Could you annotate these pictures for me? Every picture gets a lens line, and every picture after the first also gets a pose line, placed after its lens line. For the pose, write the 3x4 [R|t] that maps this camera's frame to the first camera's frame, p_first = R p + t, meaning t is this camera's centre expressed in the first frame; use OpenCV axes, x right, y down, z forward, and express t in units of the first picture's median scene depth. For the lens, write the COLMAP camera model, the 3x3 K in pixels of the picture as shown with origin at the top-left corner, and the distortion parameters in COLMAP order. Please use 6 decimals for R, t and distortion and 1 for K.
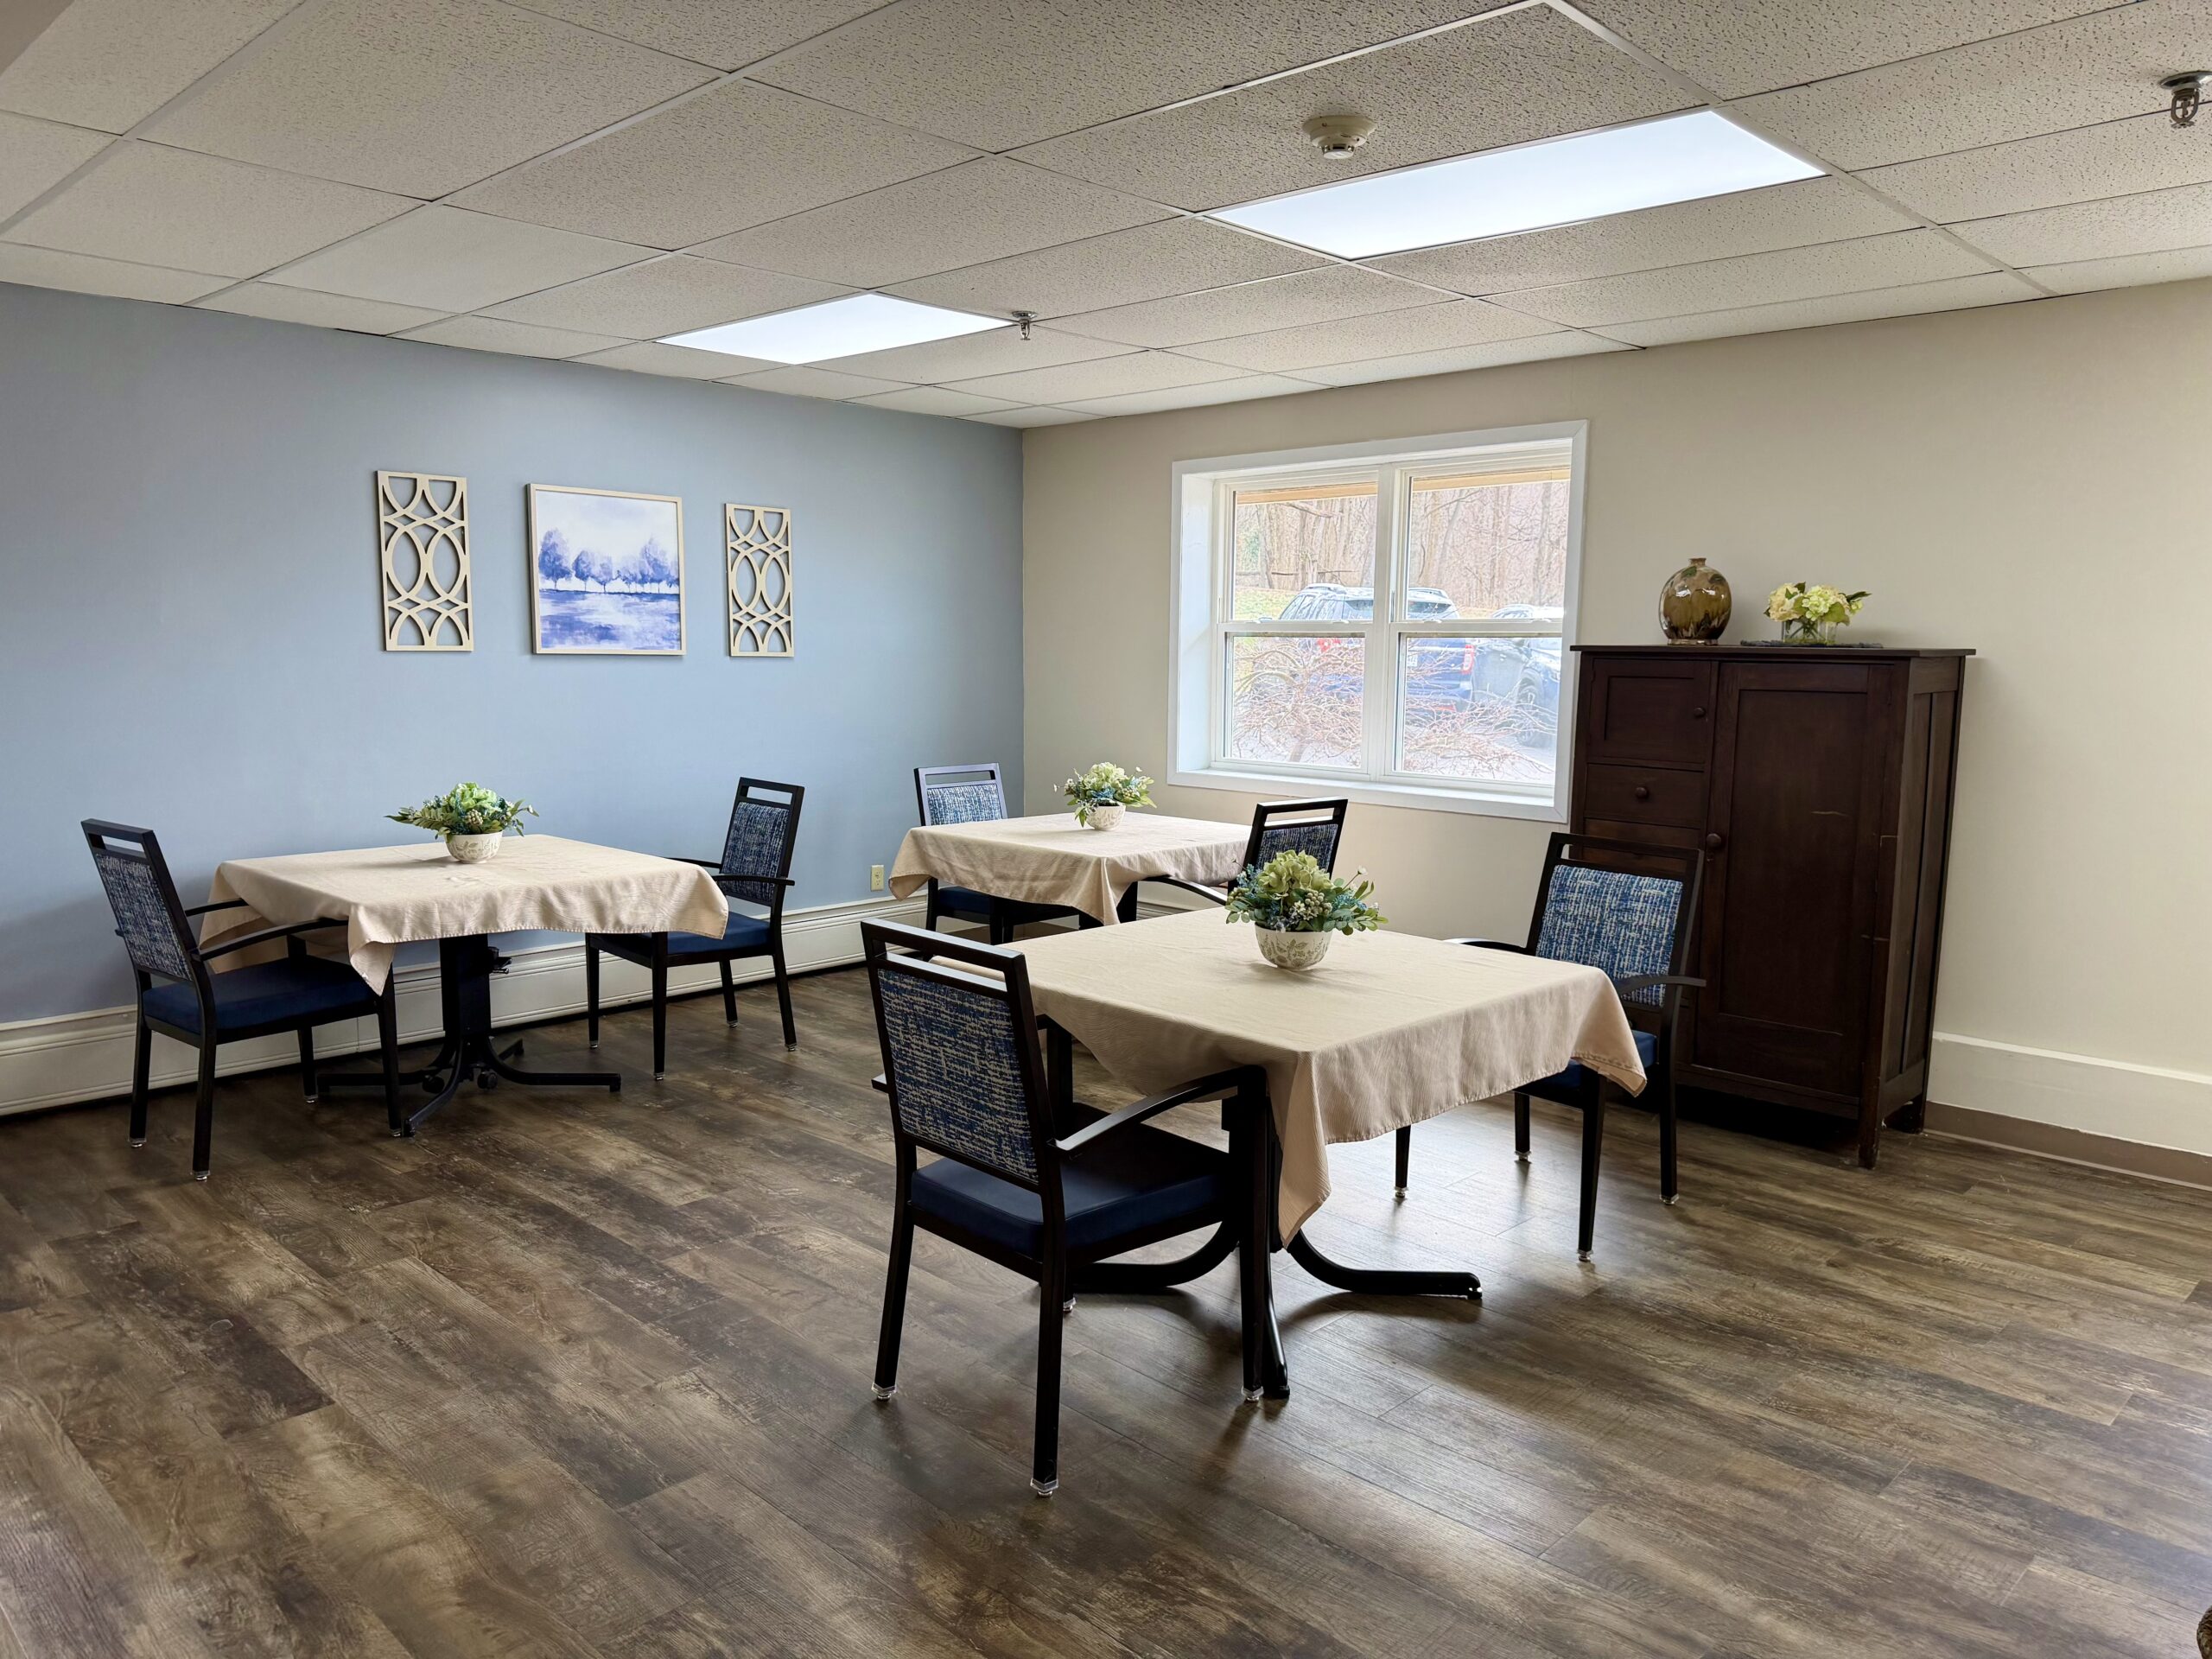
lens RADIAL K [[1570.6, 0, 1112.4], [0, 1570.6, 812.7], [0, 0, 1]] dist [0.039910, -0.016679]
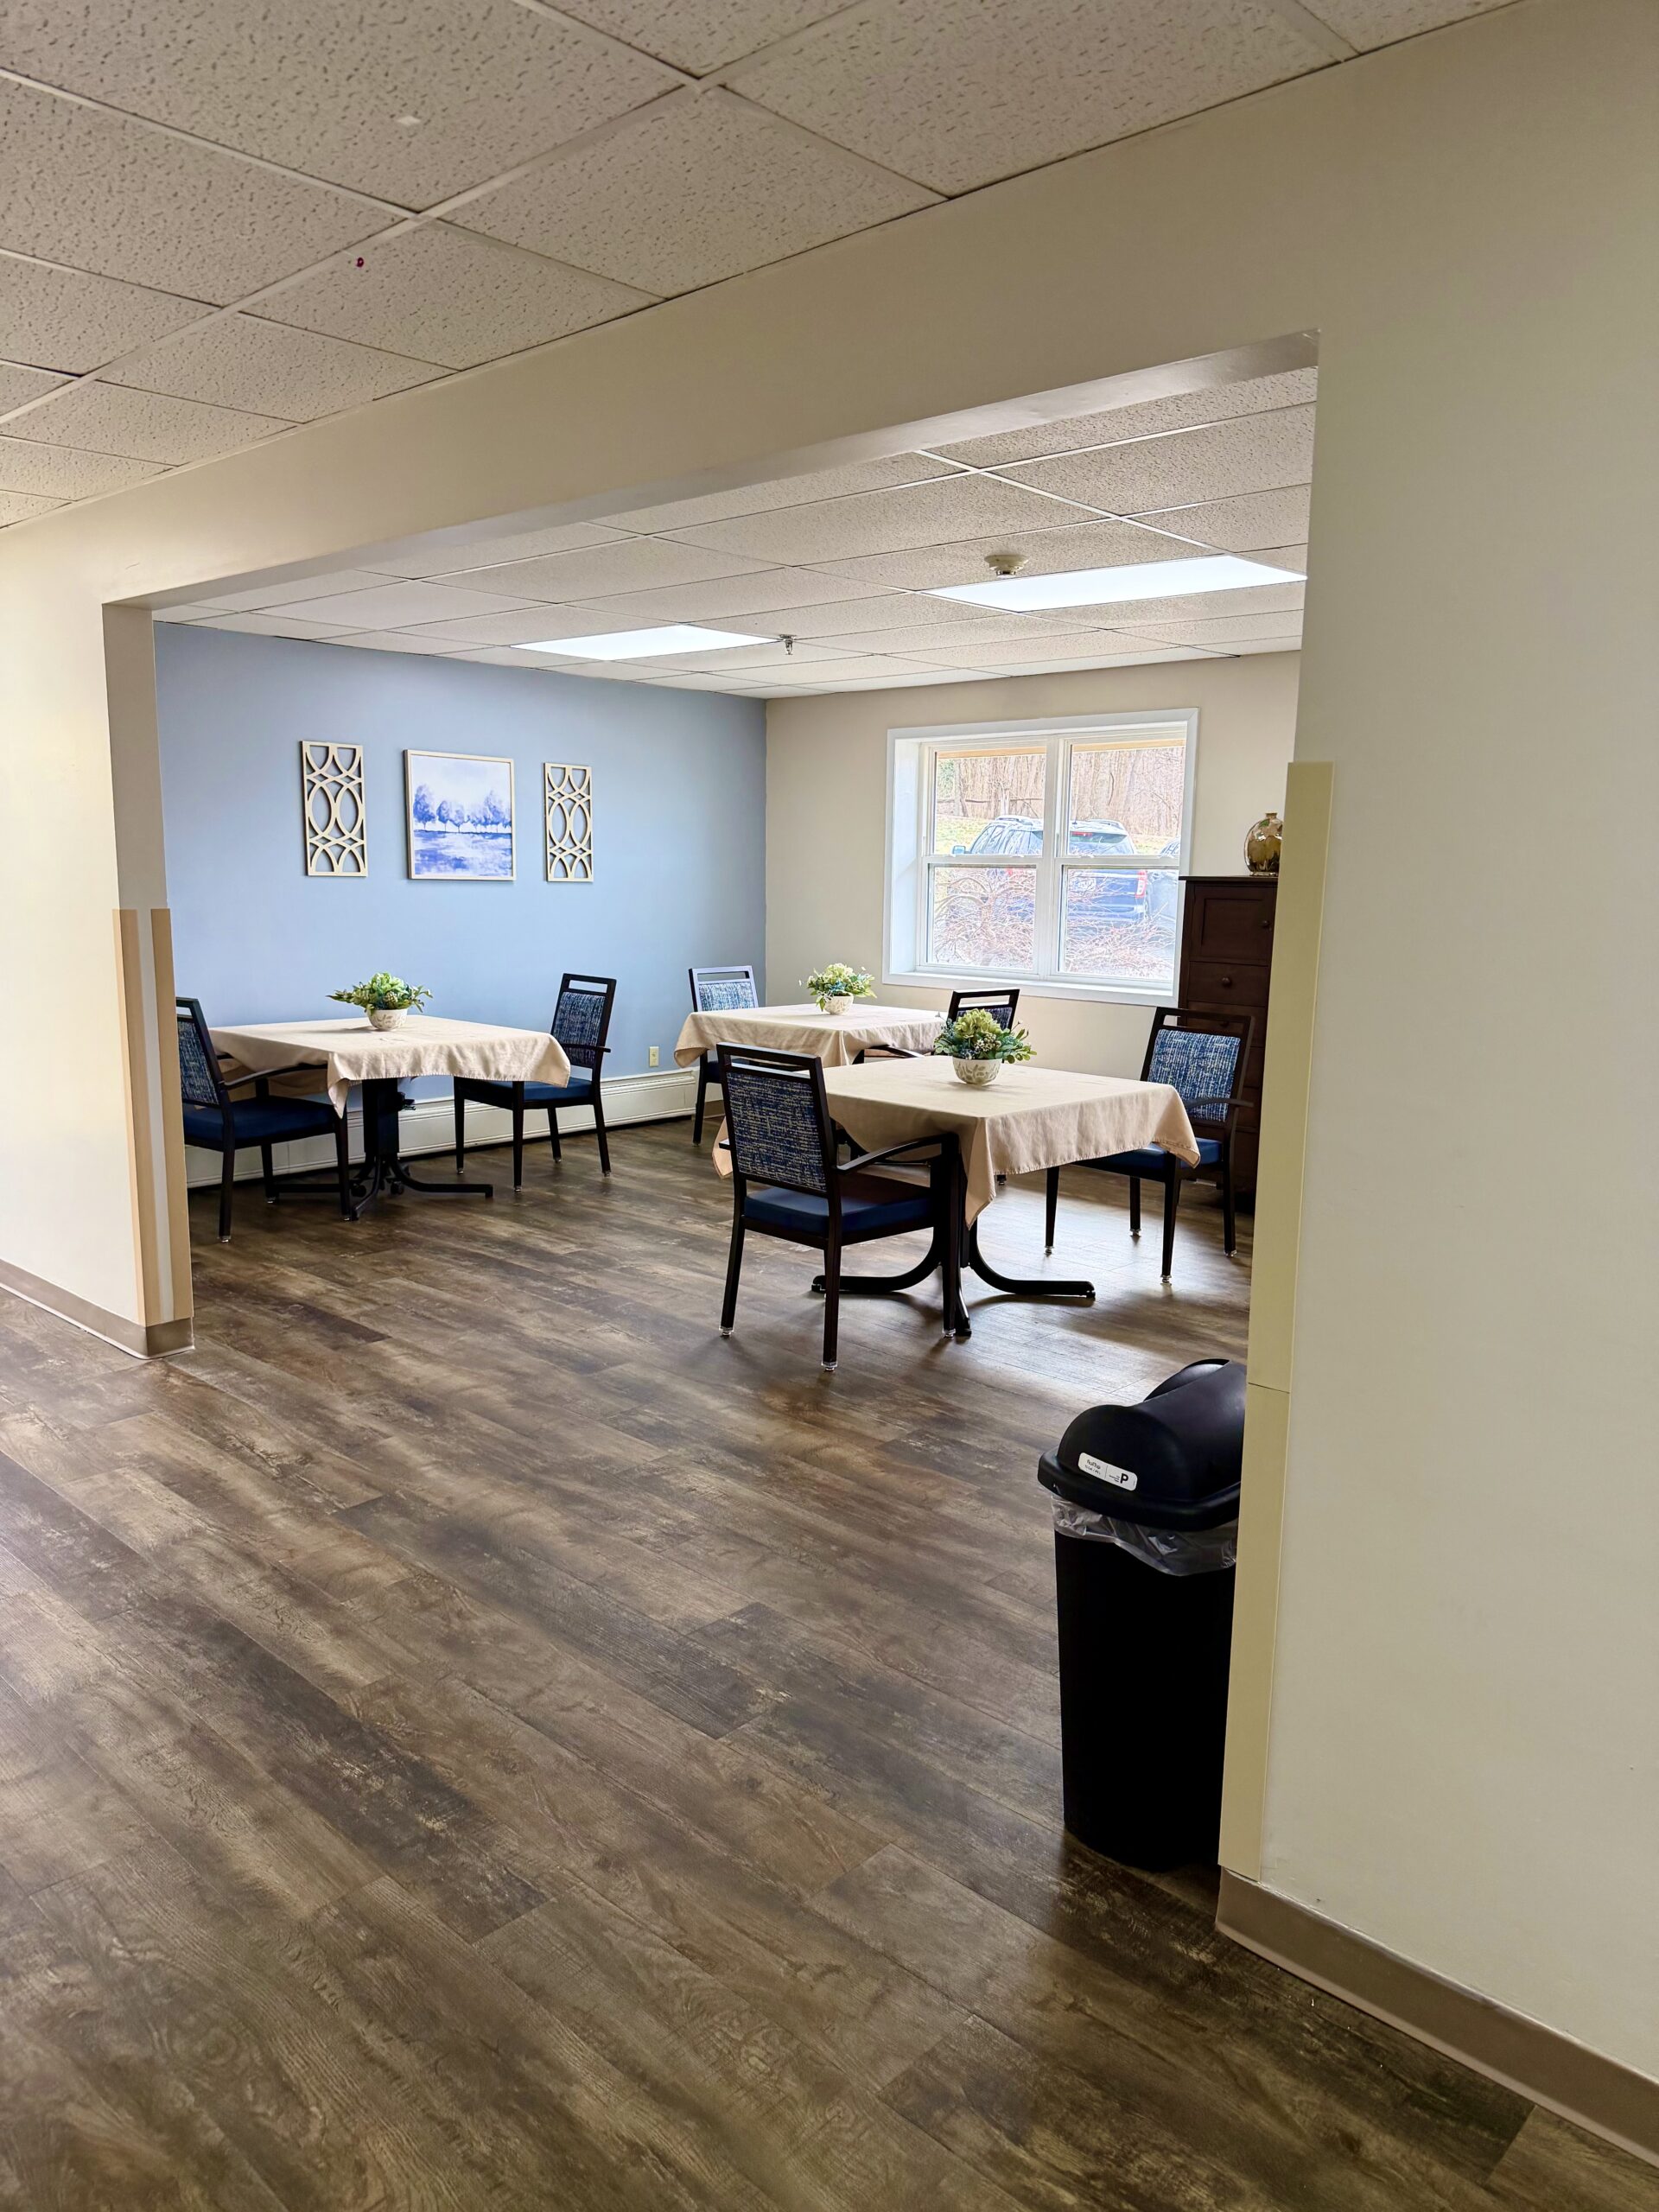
lens RADIAL K [[1570.6, 0, 833.0], [0, 1570.6, 1099.8], [0, 0, 1]] dist [0.039910, -0.016679]
pose [[0.999838, 0.002188, 0.017841, -0.045583], [-0.002889, 0.999221, 0.039359, 0.043481], [-0.017741, -0.039405, 0.999066, -0.459108]]
